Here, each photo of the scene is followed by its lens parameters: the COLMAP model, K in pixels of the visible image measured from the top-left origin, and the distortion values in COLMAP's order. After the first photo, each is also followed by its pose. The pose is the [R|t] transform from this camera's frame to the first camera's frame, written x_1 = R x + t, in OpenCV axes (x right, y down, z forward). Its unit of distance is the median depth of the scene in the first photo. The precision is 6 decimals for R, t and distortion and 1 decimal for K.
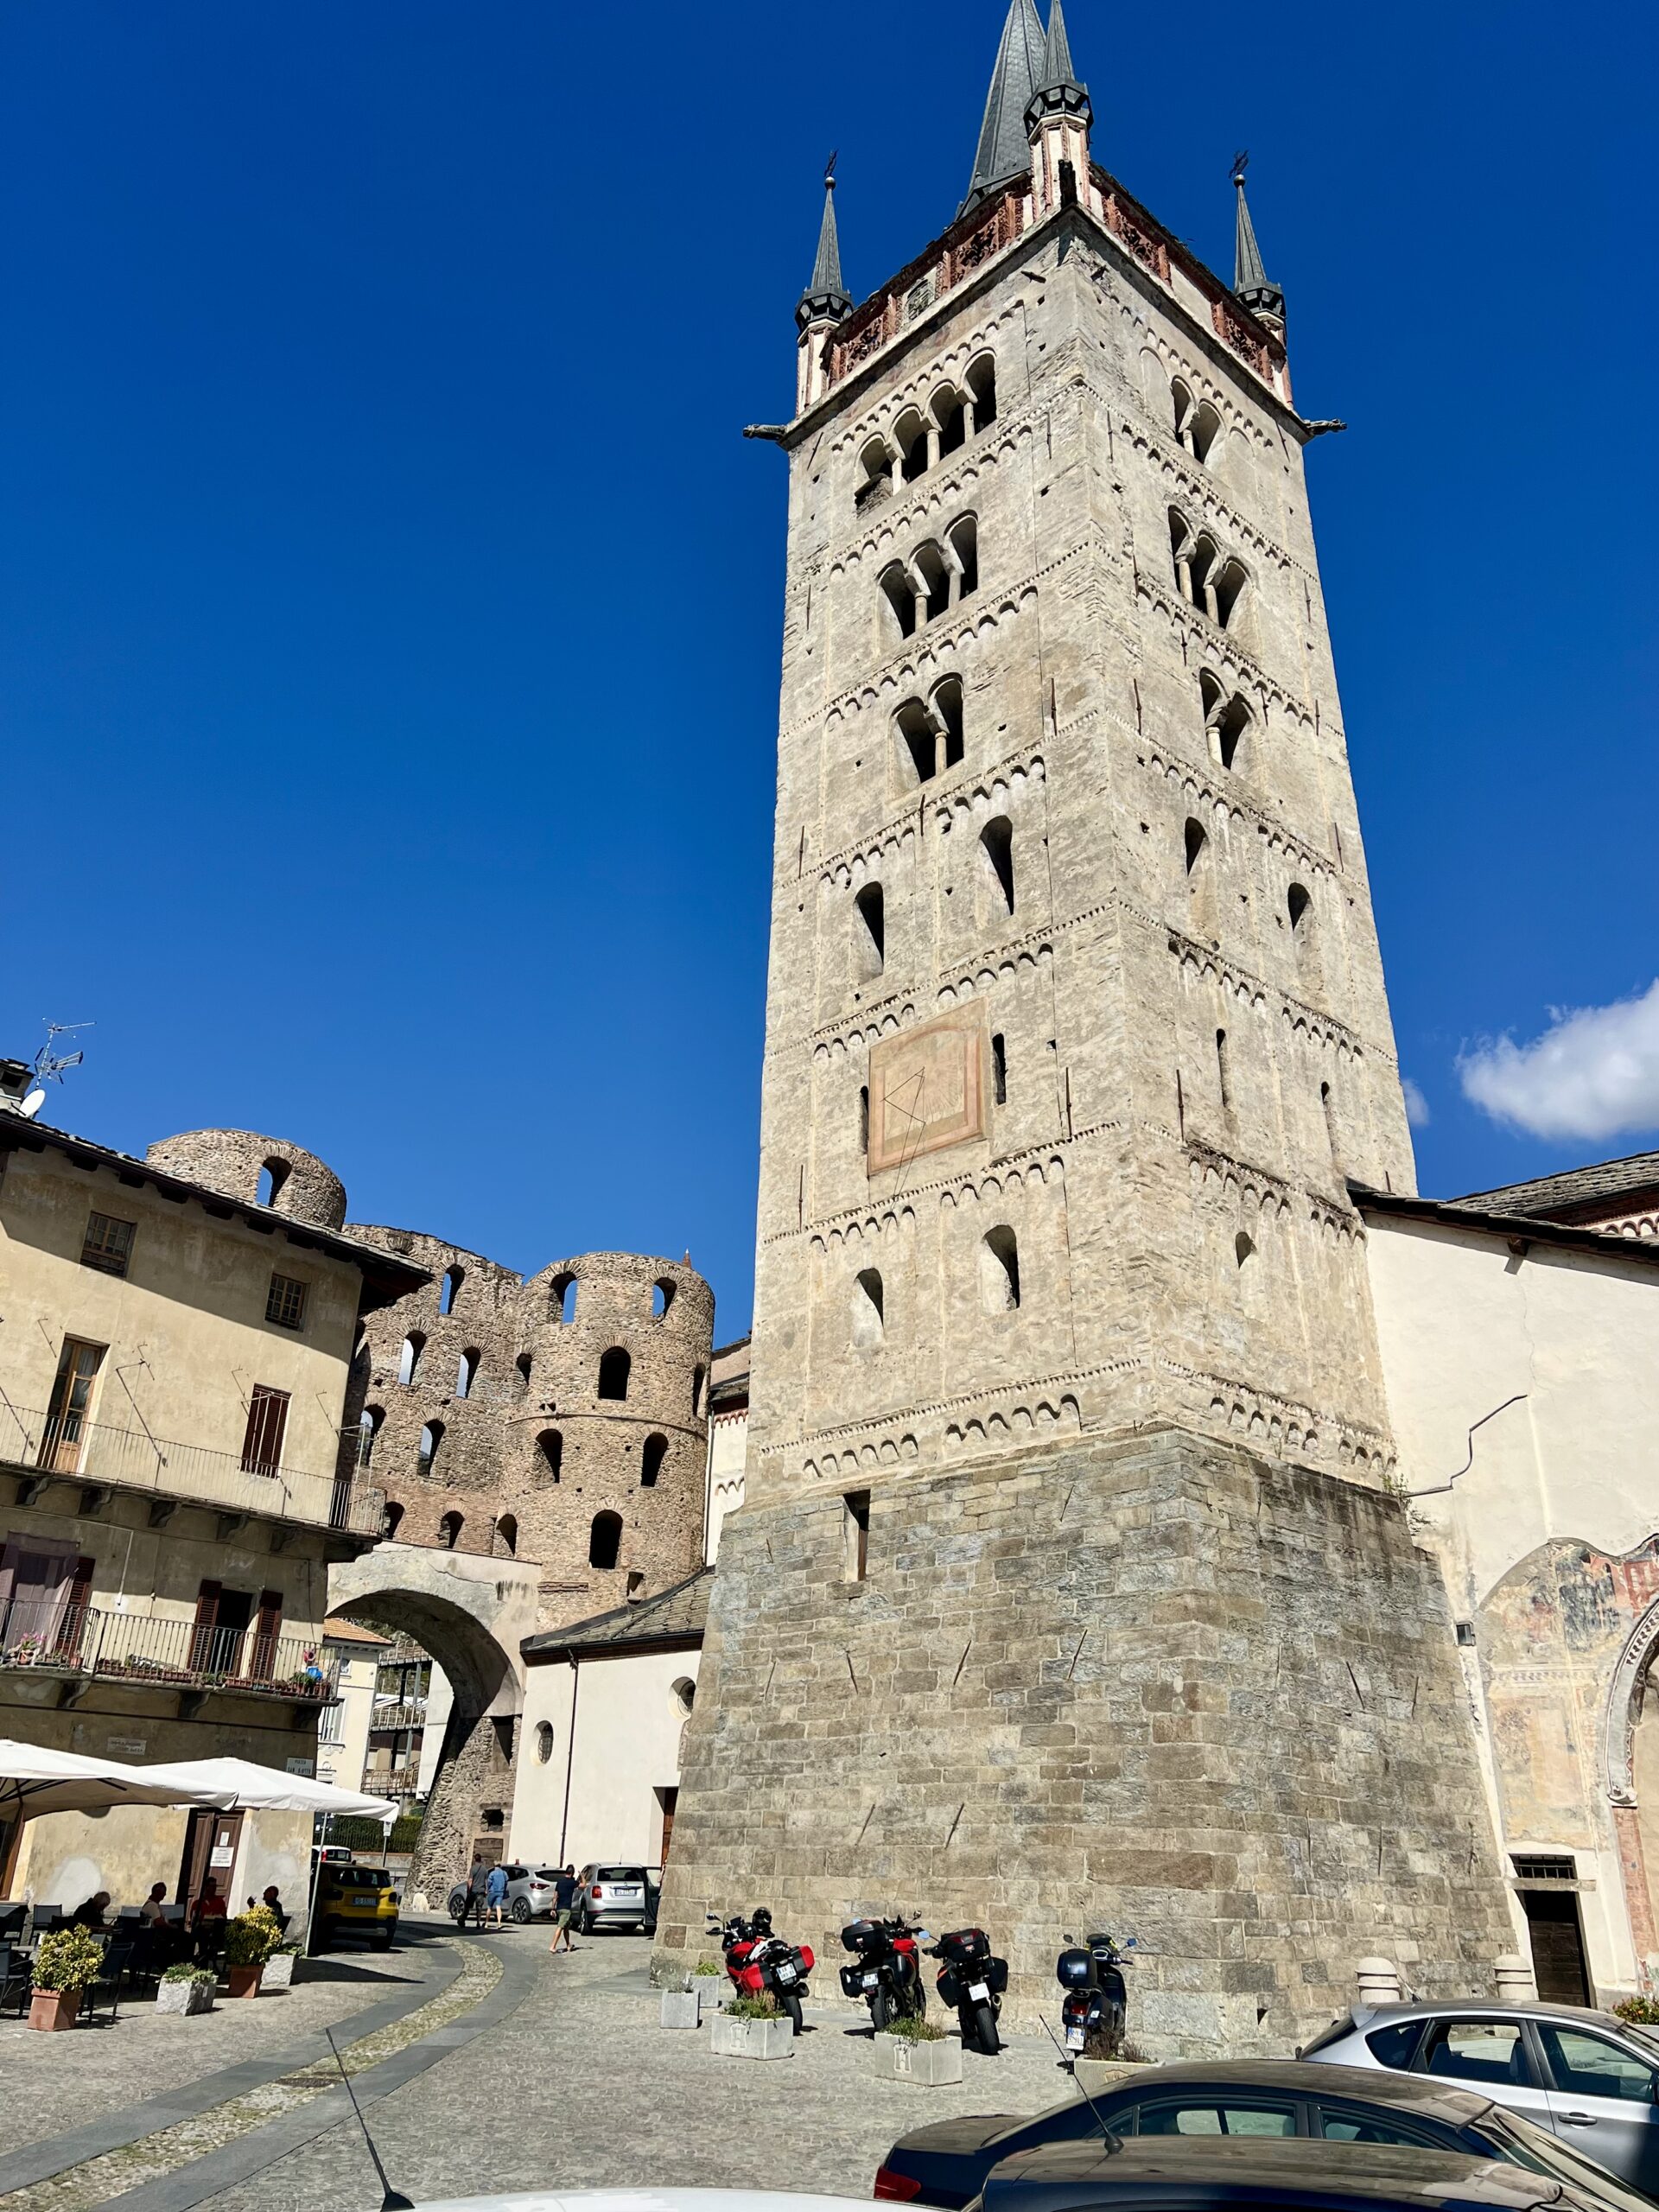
lens RADIAL K [[1637.3, 0, 826.4], [0, 1637.3, 1089.6], [0, 0, 1]] dist [0.042106, -0.020163]
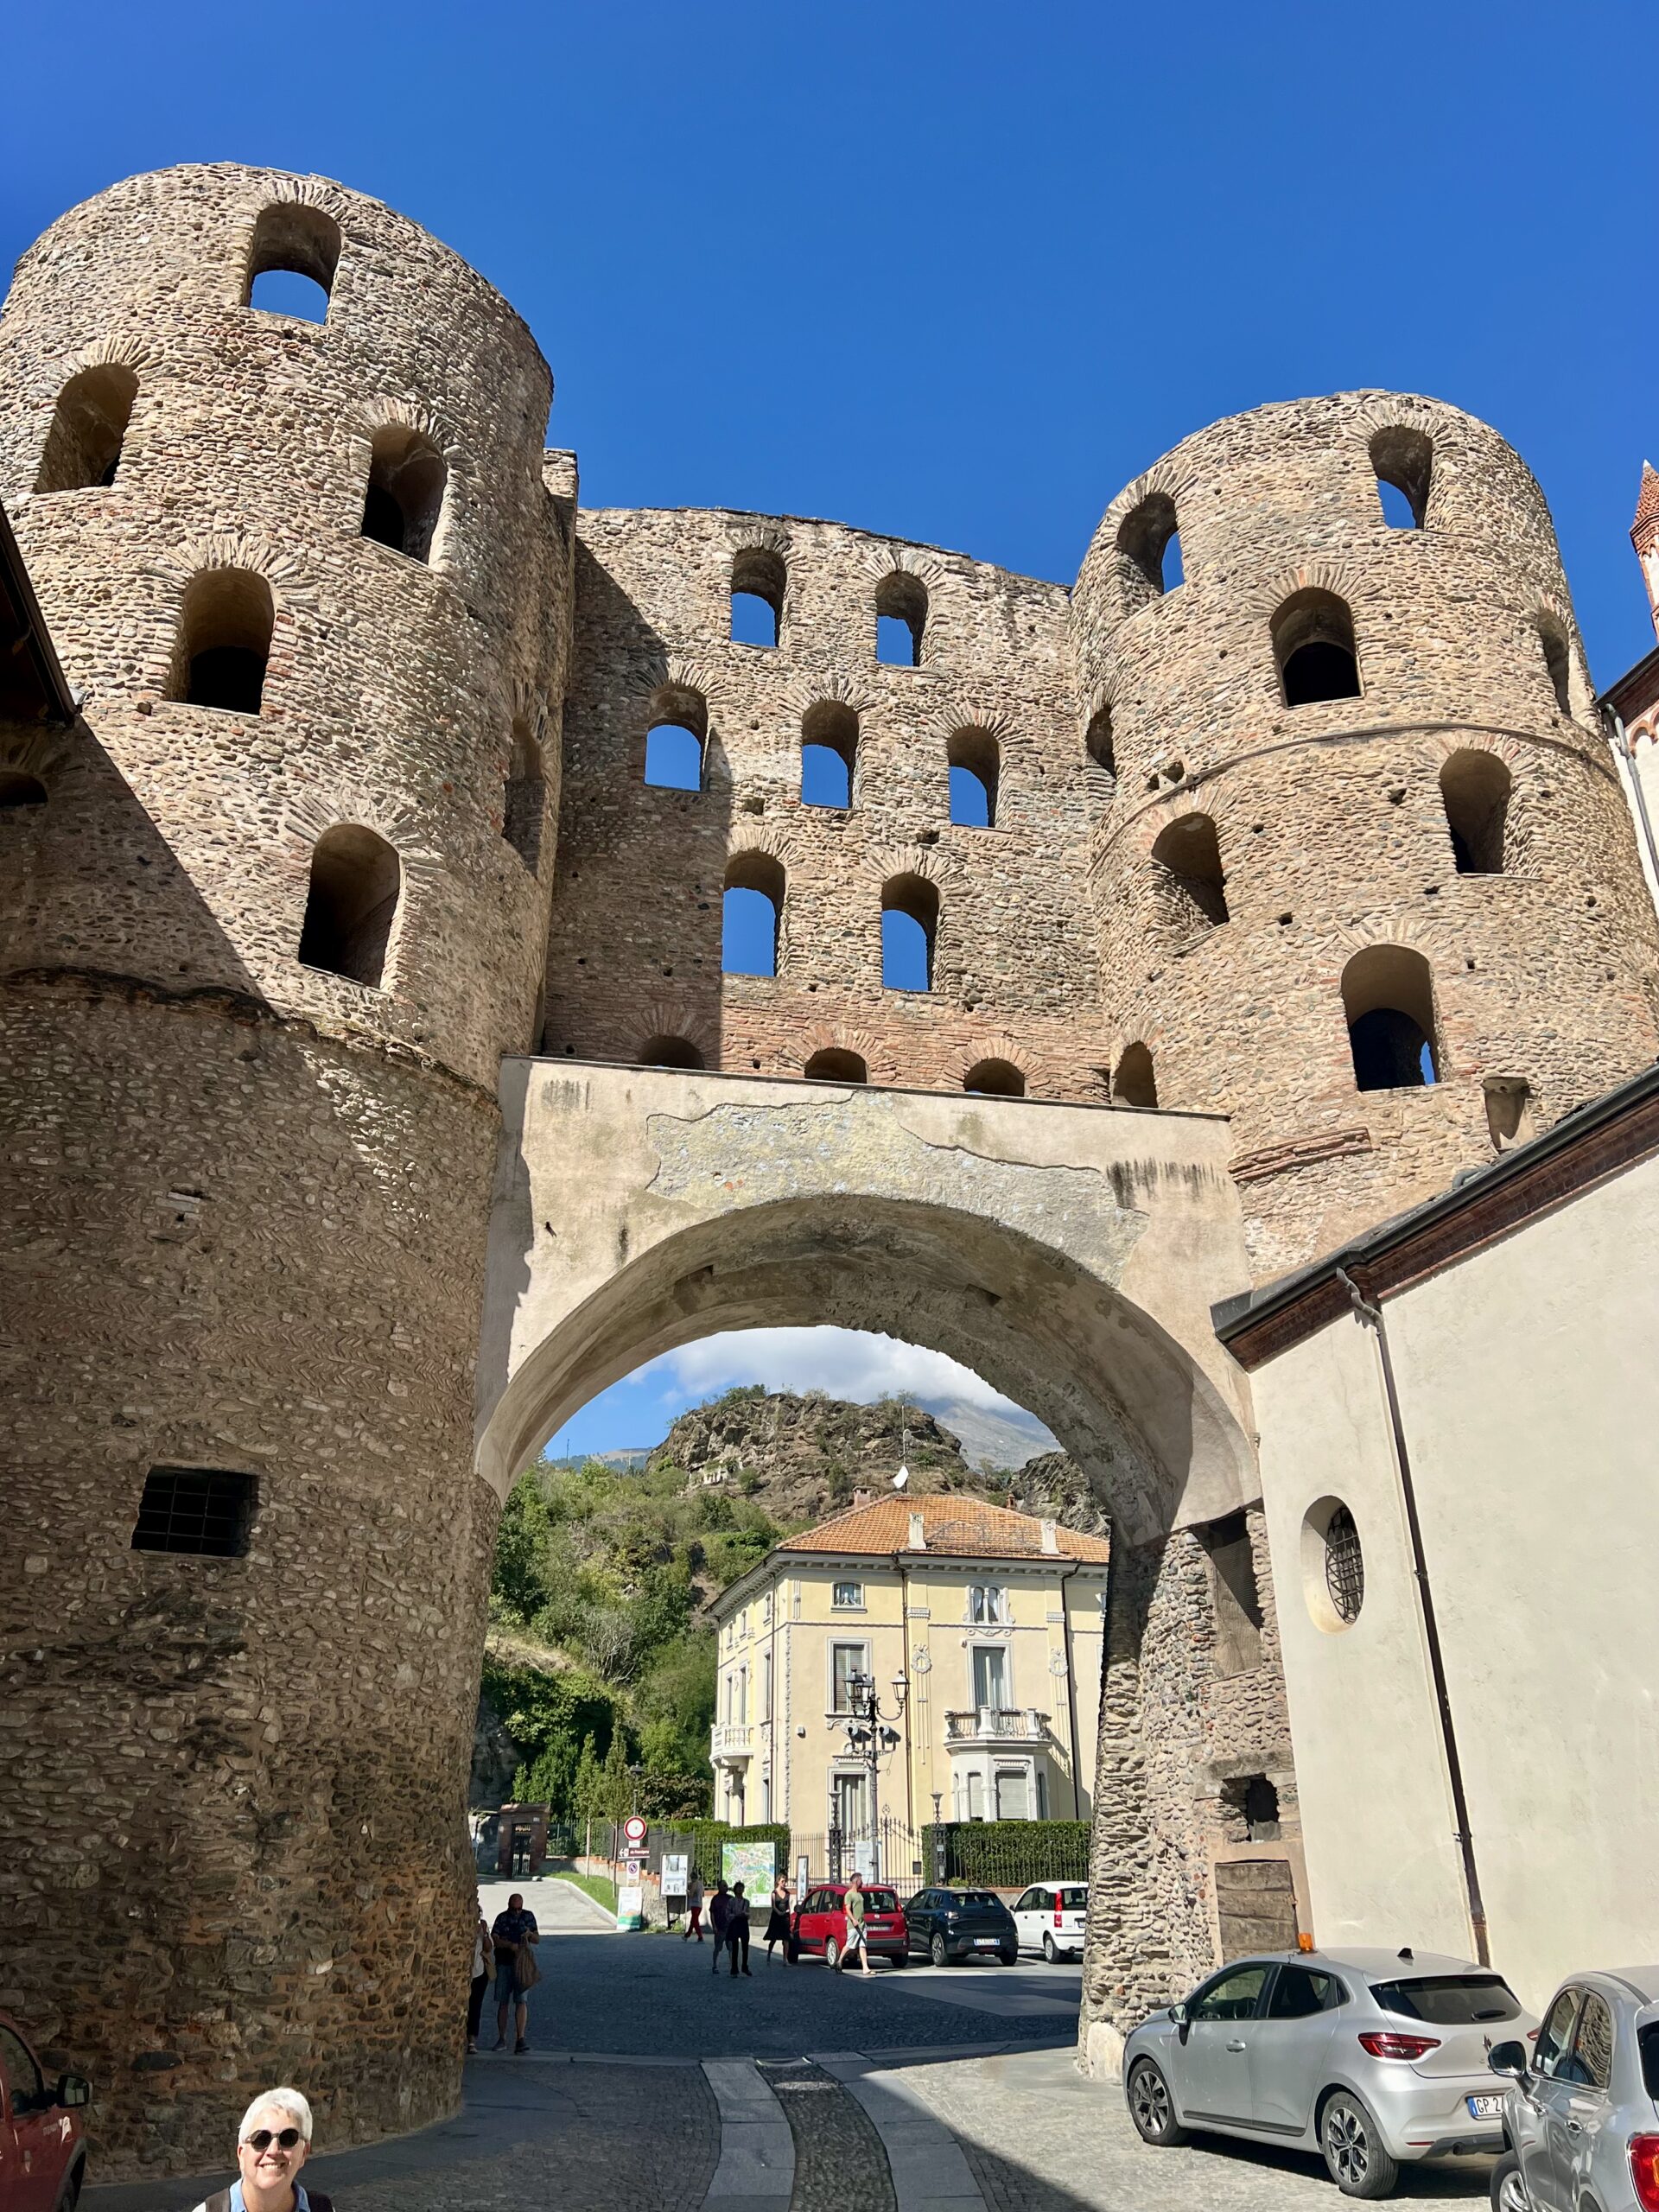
lens RADIAL K [[1637.3, 0, 842.6], [0, 1637.3, 1096.7], [0, 0, 1]] dist [0.042106, -0.020163]
pose [[0.866322, -0.243737, -0.435980, -0.085580], [0.238891, 0.968740, -0.066885, 0.284941], [0.438653, -0.046207, 0.897468, 0.624582]]
